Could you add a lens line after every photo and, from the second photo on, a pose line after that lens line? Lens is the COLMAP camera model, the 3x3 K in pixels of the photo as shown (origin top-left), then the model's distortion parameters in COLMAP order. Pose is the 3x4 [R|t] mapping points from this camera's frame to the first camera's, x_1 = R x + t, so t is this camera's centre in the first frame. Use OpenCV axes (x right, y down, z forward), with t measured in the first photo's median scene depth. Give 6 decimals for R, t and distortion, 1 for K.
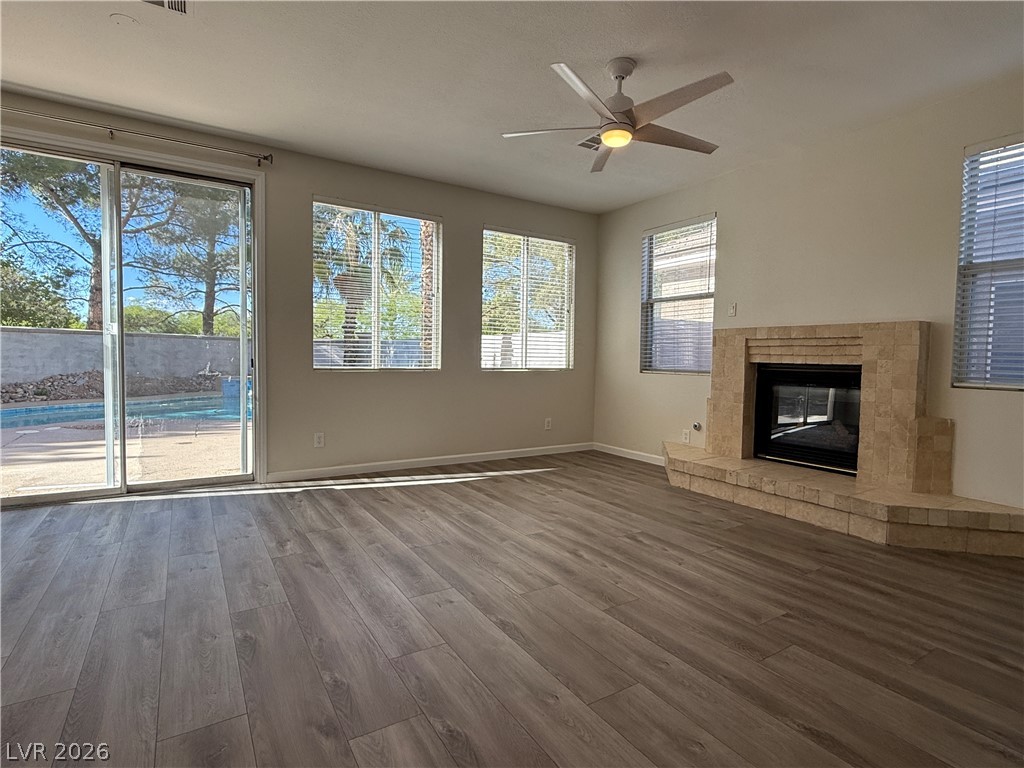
lens RADIAL K [[525.7, 0, 510.7], [0, 525.7, 381.1], [0, 0, 1]] dist [-0.000918, 0.000470]
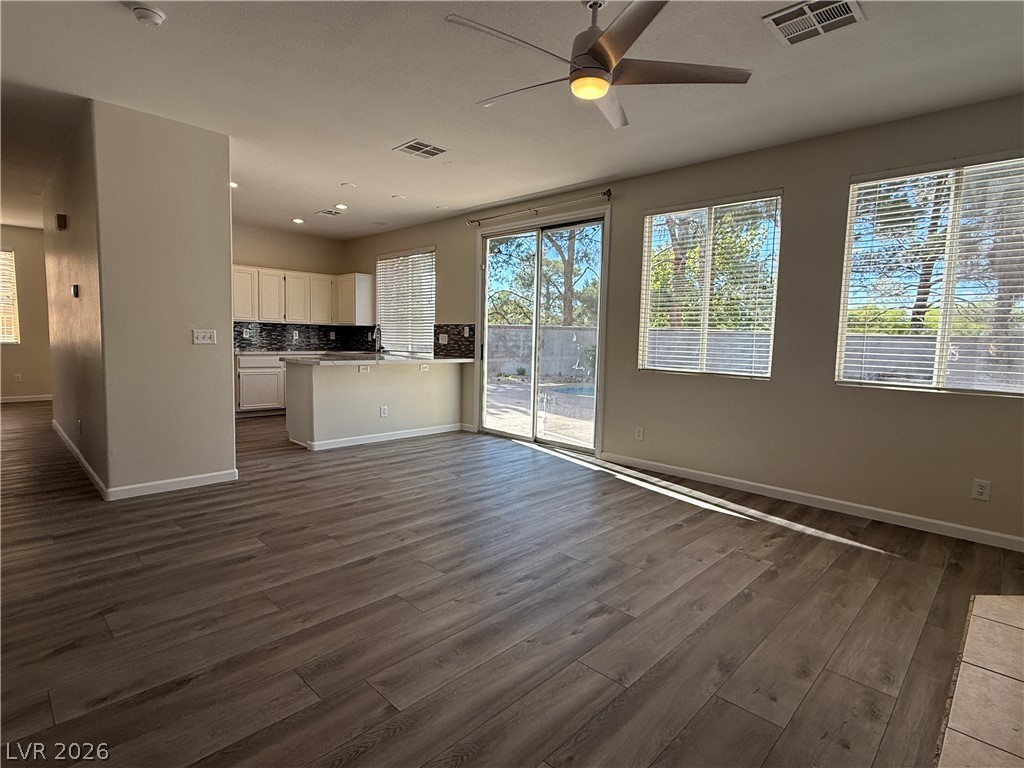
lens RADIAL K [[525.7, 0, 516.5], [0, 525.7, 382.2], [0, 0, 1]] dist [-0.000918, 0.000470]
pose [[0.238625, 0.074098, -0.968281, 0.916205], [-0.066693, 0.995981, 0.059782, -0.063085], [0.968819, 0.050312, 0.242608, 0.692441]]
